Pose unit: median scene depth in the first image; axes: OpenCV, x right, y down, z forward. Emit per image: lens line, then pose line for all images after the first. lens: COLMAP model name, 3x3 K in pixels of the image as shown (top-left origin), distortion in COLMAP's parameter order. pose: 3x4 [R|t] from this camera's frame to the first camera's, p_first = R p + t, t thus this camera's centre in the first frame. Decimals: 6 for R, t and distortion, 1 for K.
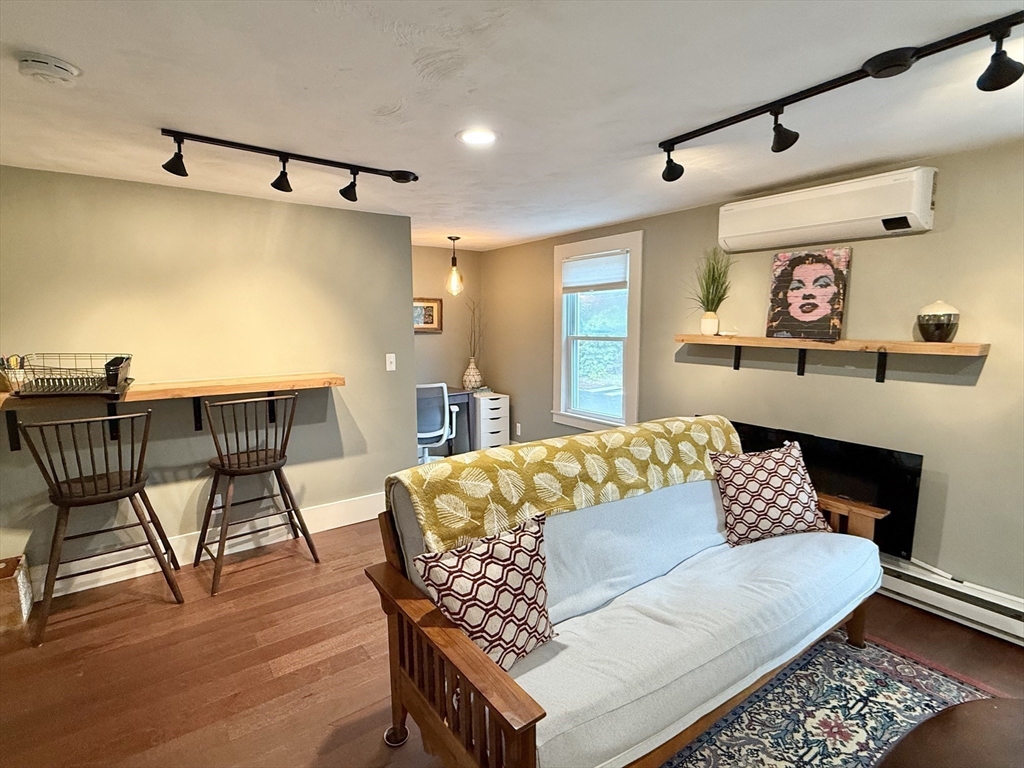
lens RADIAL K [[496.6, 0, 512.0], [0, 496.6, 384.0], [0, 0, 1]] dist [0.001395, -0.000528]
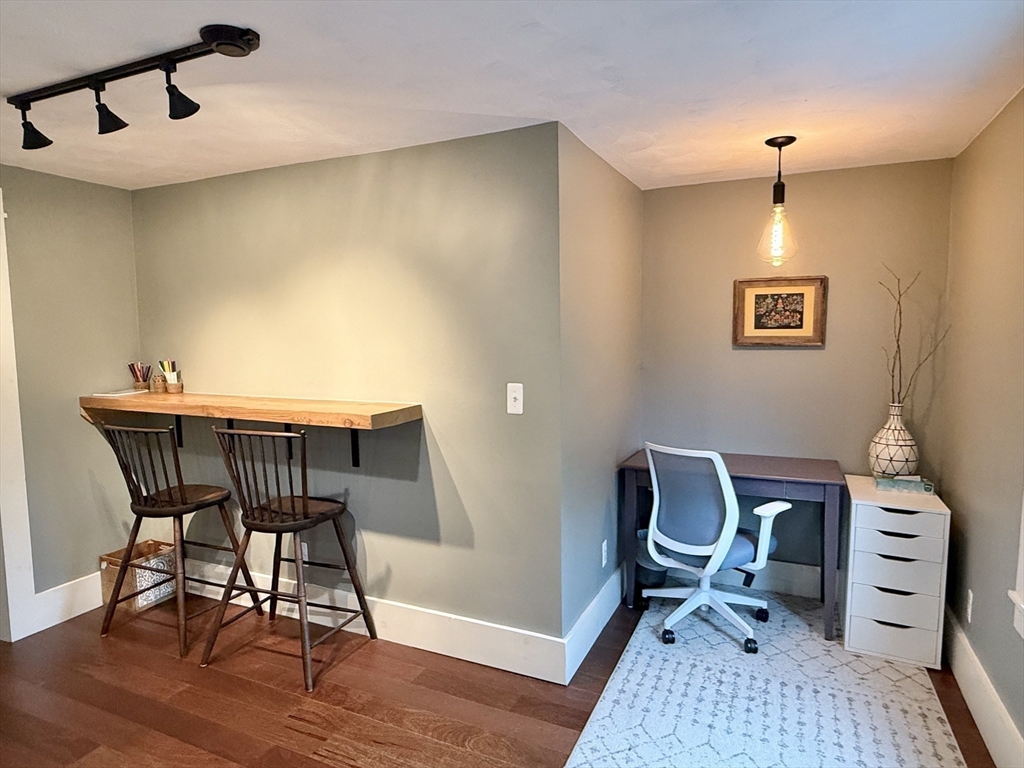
lens RADIAL K [[608.7, 0, 512.0], [0, 608.7, 384.0], [0, 0, 1]] dist [0.001559, 0.000467]
pose [[0.487772, 0.077175, -0.869553, 0.425283], [-0.103629, 0.994160, 0.030103, -0.100050], [0.866798, 0.075427, 0.492921, 0.834198]]
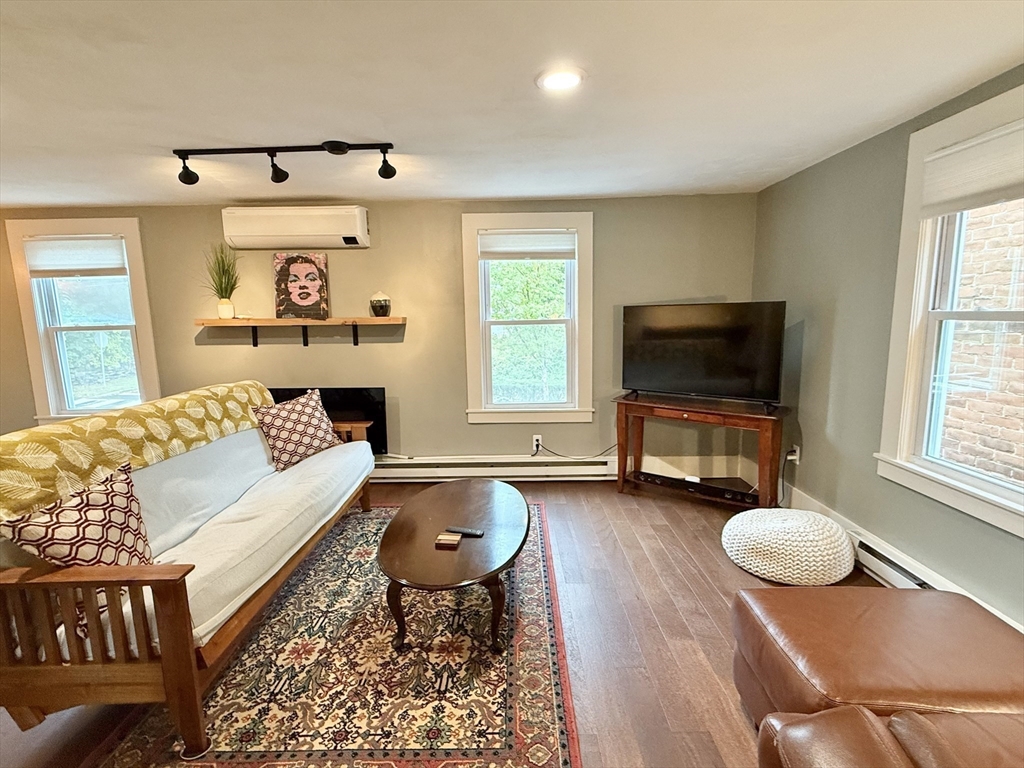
lens RADIAL K [[512.3, 0, 512.0], [0, 512.3, 384.0], [0, 0, 1]] dist [0.005182, -0.000568]
pose [[0.584581, -0.115235, 0.803110, -0.262783], [0.121653, 0.991121, 0.053661, 0.093585], [-0.802163, 0.066332, 0.593409, -0.315491]]
